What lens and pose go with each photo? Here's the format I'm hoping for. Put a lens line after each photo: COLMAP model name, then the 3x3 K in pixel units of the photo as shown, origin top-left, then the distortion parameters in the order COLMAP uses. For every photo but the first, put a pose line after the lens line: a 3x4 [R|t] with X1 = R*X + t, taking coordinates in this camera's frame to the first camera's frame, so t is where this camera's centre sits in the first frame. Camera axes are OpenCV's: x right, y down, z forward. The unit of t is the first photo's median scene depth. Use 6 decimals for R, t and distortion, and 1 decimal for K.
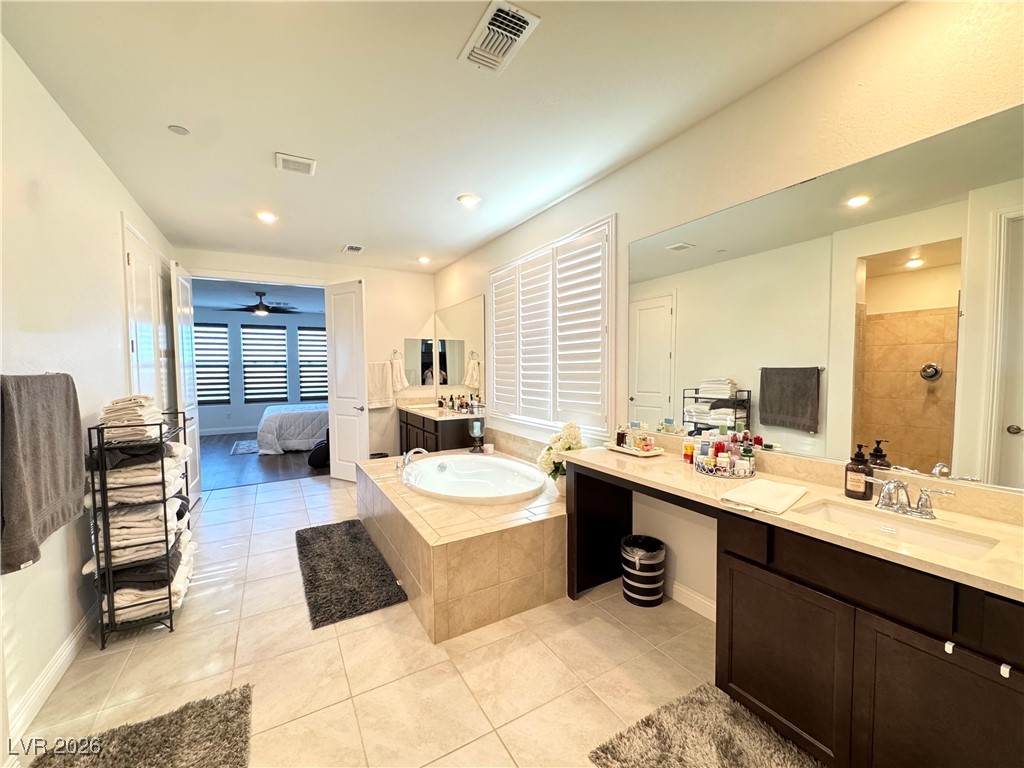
lens RADIAL K [[407.8, 0, 512.0], [0, 407.8, 384.0], [0, 0, 1]] dist [0.000177, -0.000008]
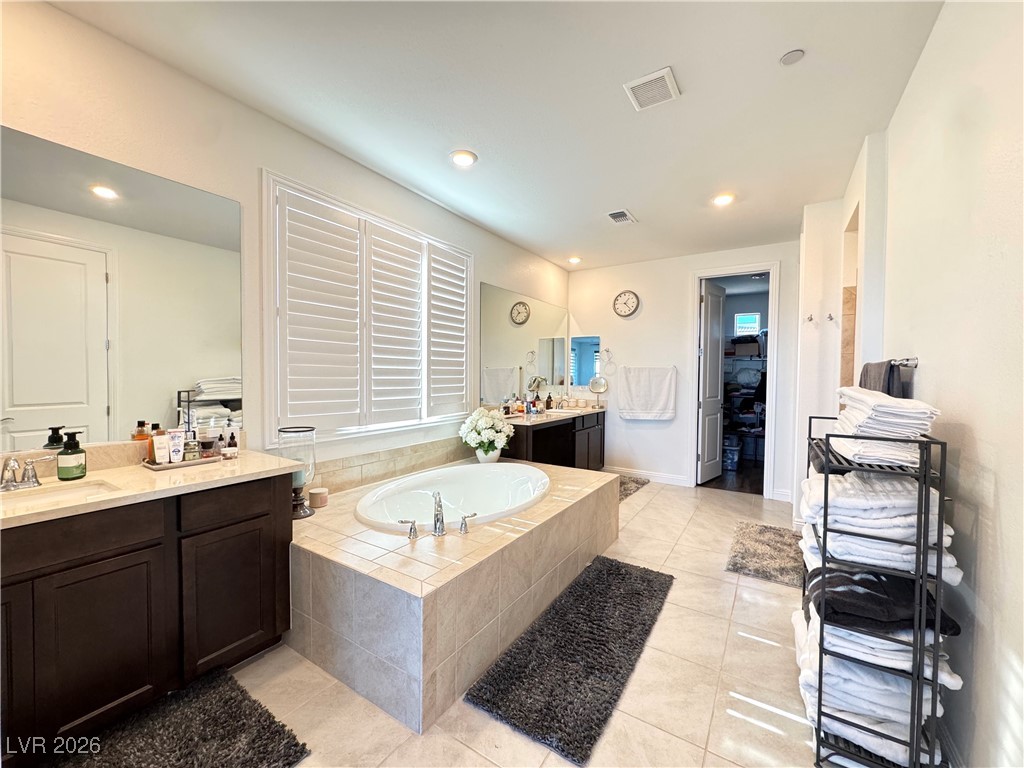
lens RADIAL K [[407.8, 0, 512.0], [0, 407.8, 384.0], [0, 0, 1]] dist [0.000177, -0.000008]
pose [[-0.450189, -0.014195, 0.892821, -0.998204], [0.031434, 0.999002, 0.031733, -0.016281], [-0.892380, 0.042351, -0.449293, 1.451171]]
